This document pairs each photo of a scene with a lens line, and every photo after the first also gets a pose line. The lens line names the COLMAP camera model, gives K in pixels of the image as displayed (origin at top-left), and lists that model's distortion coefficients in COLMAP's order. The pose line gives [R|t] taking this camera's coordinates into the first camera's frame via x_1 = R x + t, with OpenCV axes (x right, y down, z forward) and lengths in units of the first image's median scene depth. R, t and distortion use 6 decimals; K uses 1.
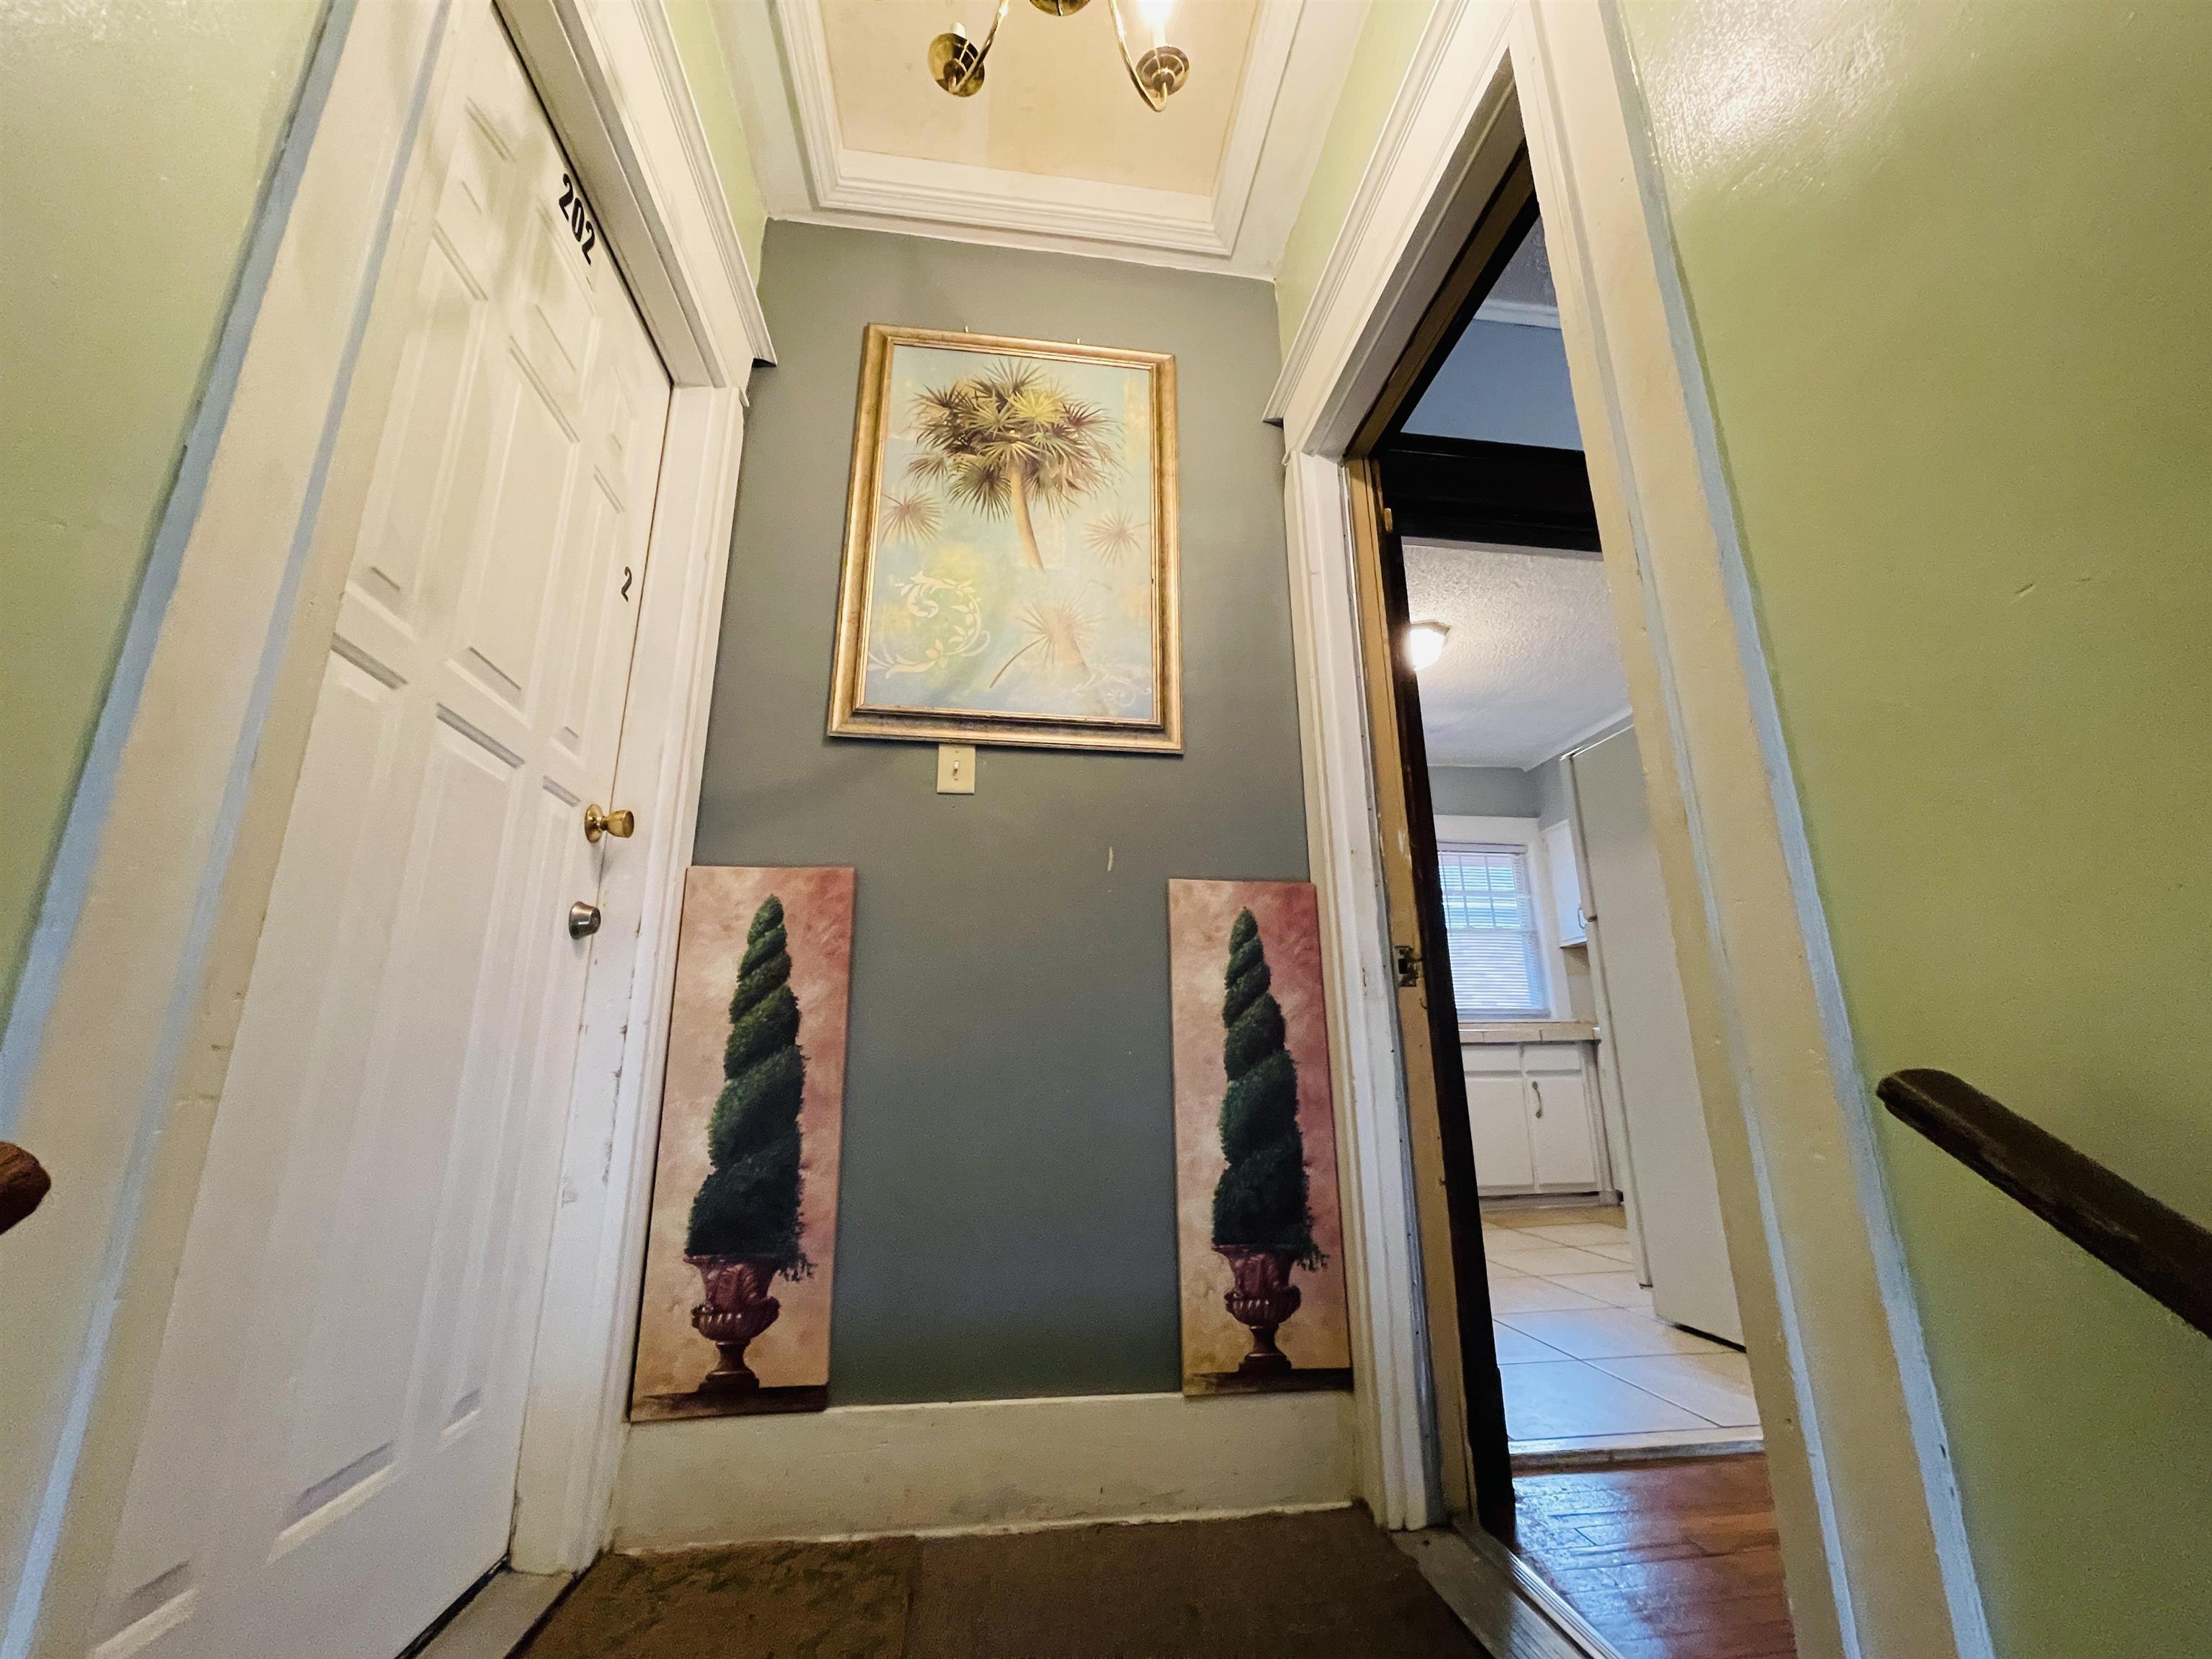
lens RADIAL K [[900.3, 0, 1102.7], [0, 900.3, 835.4], [0, 0, 1]] dist [0.010497, -0.007713]
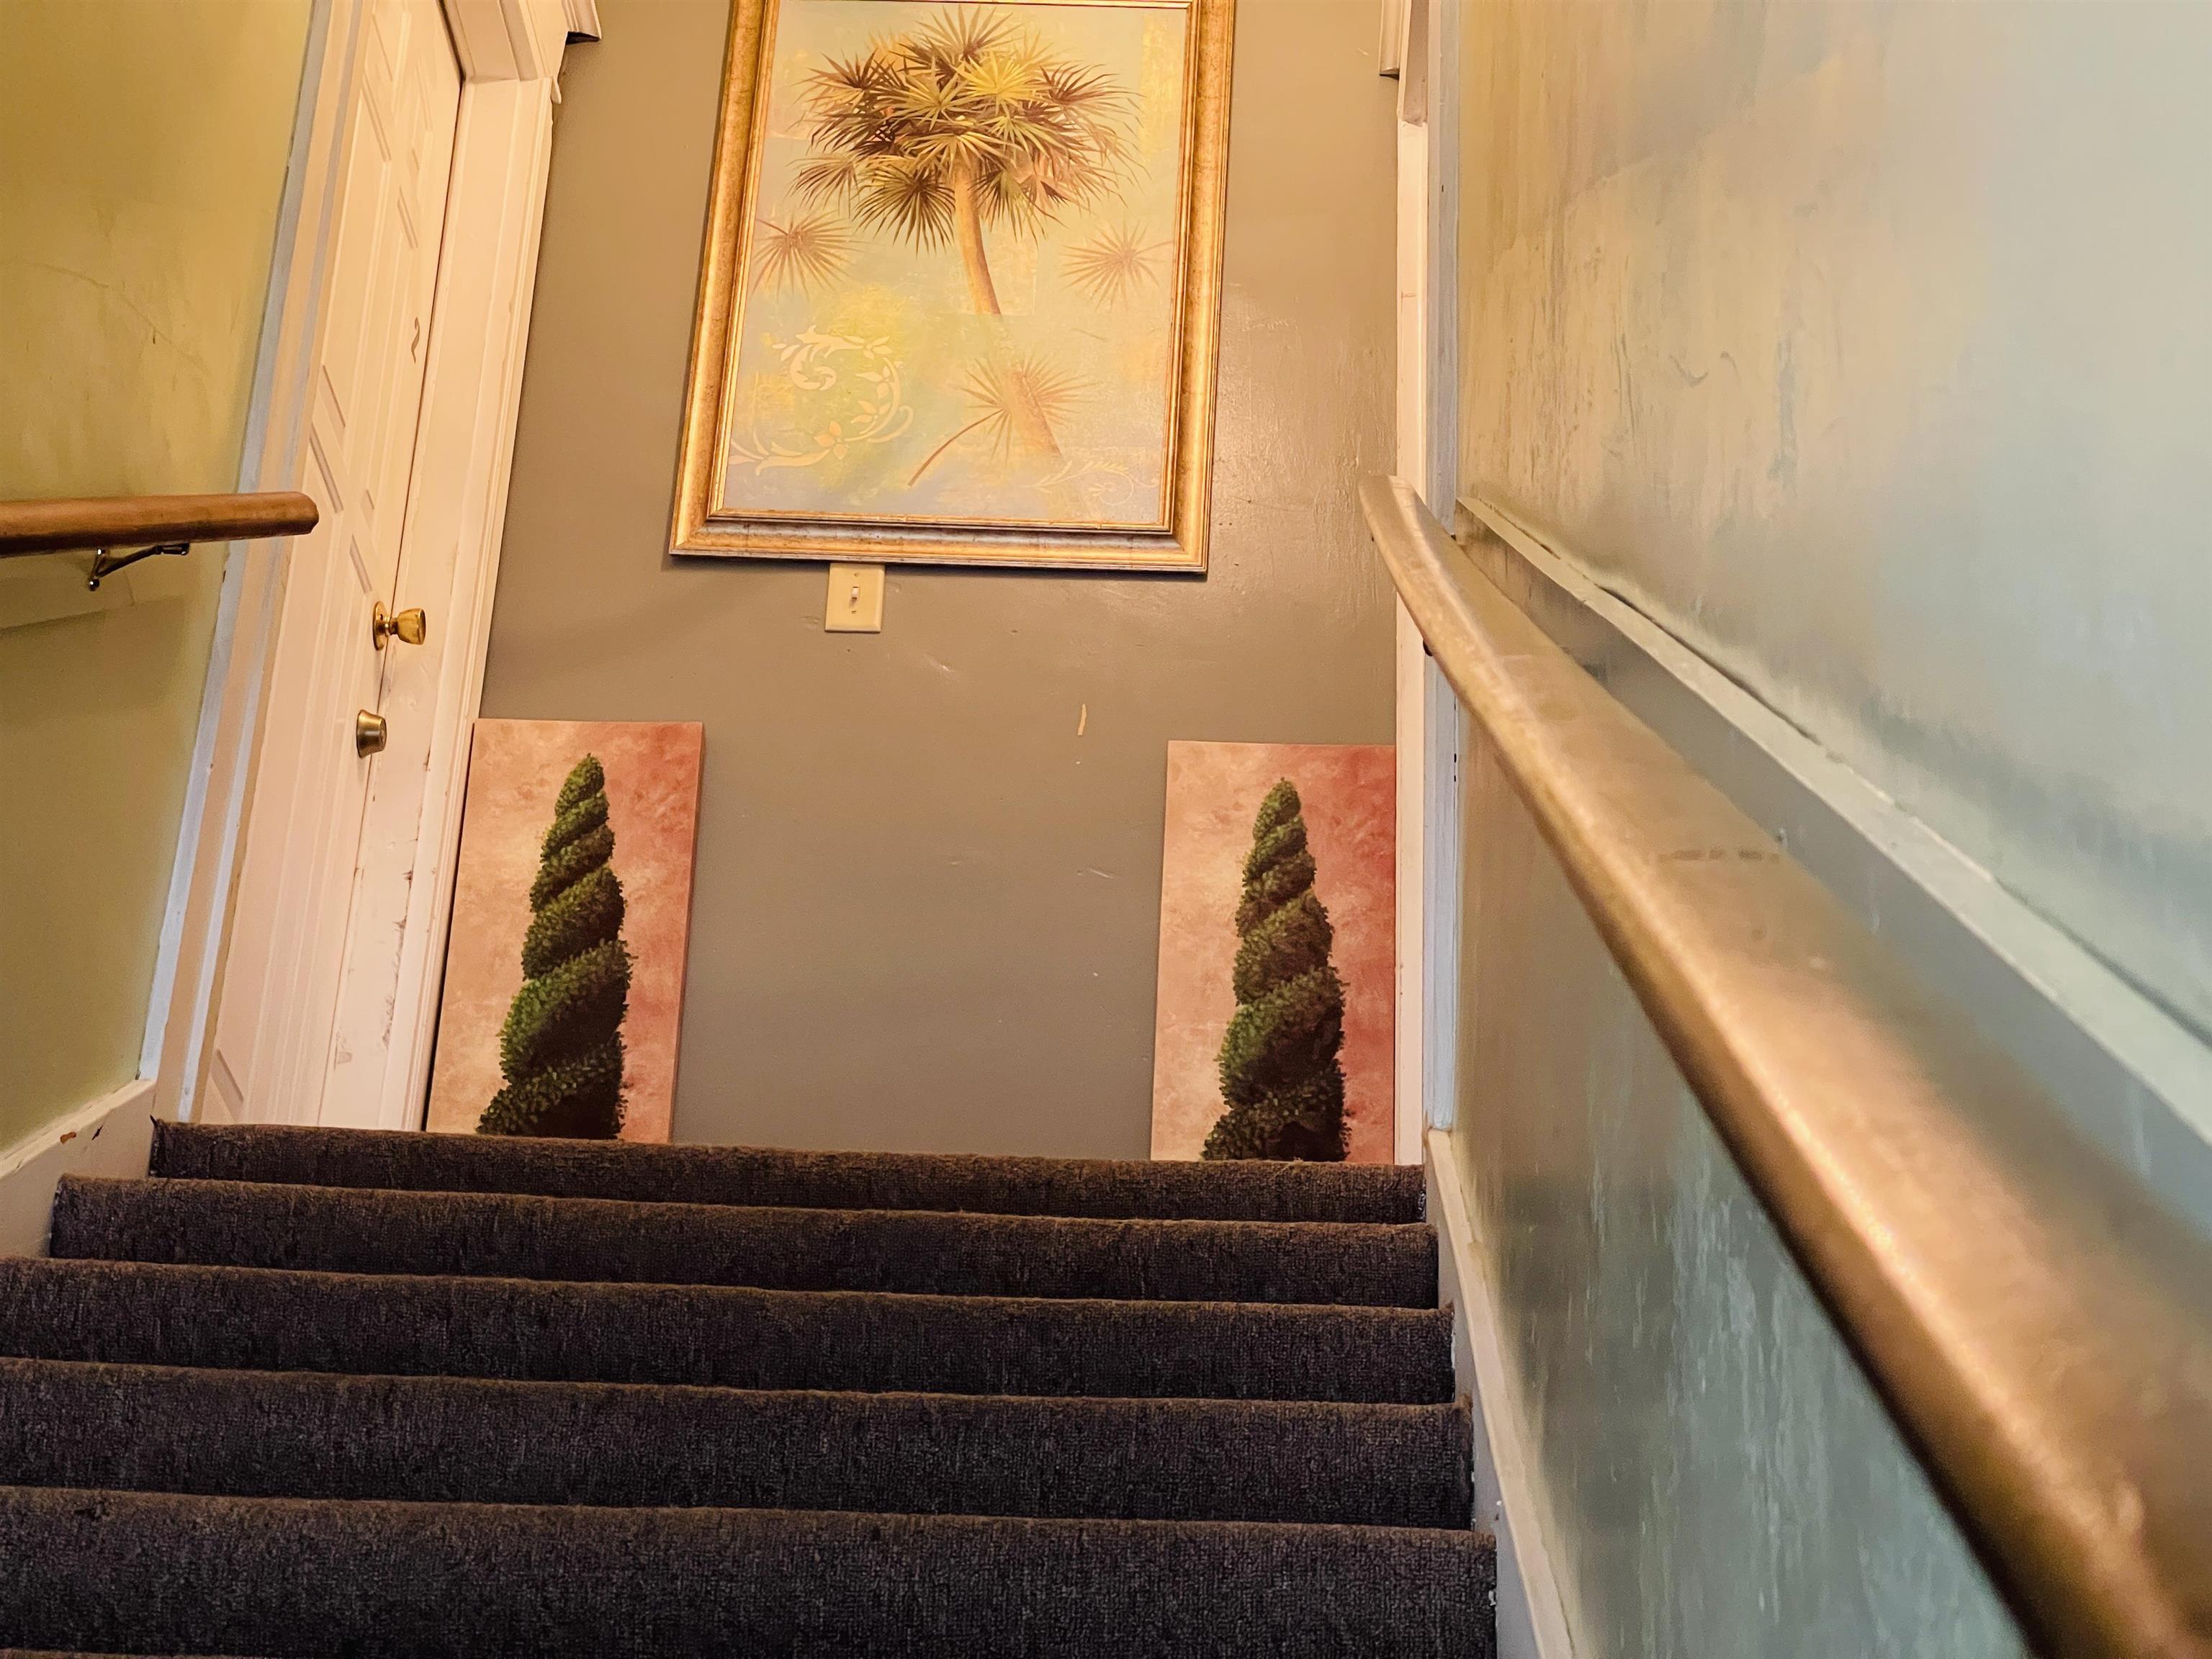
lens RADIAL K [[3752.5, 0, 1106.0], [0, 3752.5, 829.5], [0, 0, 1]] dist [-0.010568, 3.231584]
pose [[0.988133, -0.032194, -0.150192, 0.431265], [-0.002454, 0.974355, -0.225001, 0.715691], [0.153584, 0.222699, 0.962713, -1.601903]]
